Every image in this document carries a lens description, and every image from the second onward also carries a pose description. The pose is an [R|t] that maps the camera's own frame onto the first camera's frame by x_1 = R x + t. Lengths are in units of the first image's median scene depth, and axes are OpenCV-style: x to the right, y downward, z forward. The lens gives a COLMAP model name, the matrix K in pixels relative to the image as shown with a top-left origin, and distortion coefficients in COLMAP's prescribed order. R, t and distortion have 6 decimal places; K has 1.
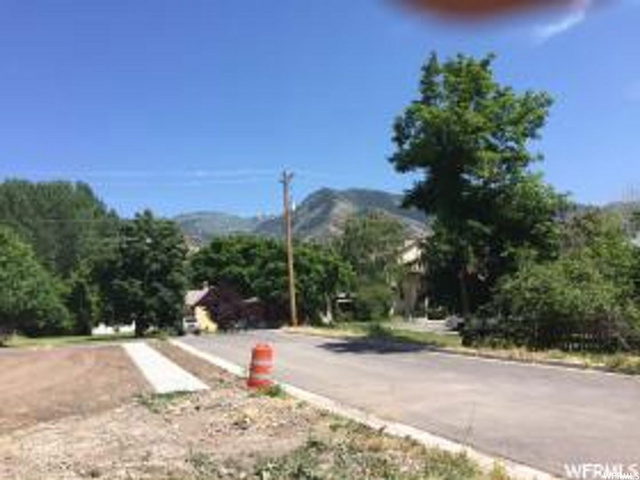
lens RADIAL K [[543.9, 0, 320.9], [0, 543.9, 245.6], [0, 0, 1]] dist [0.077885, -0.098142]
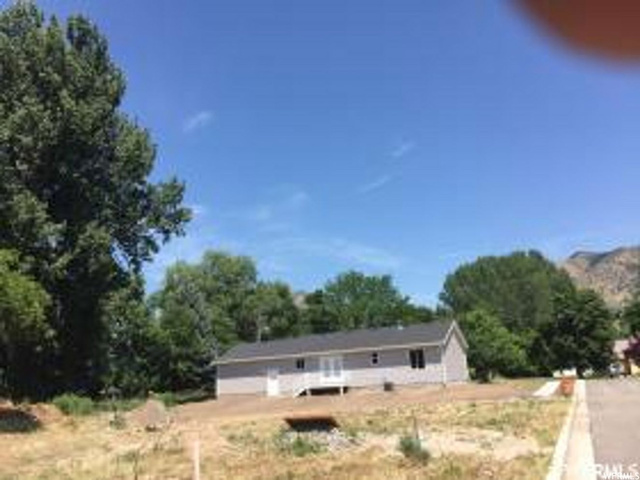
lens RADIAL K [[543.9, 0, 323.0], [0, 543.9, 245.1], [0, 0, 1]] dist [0.077885, -0.098142]
pose [[0.681460, -0.169720, -0.711904, 0.250019], [0.115787, 0.985490, -0.124108, -0.059573], [0.722638, 0.002146, 0.691223, -0.383177]]
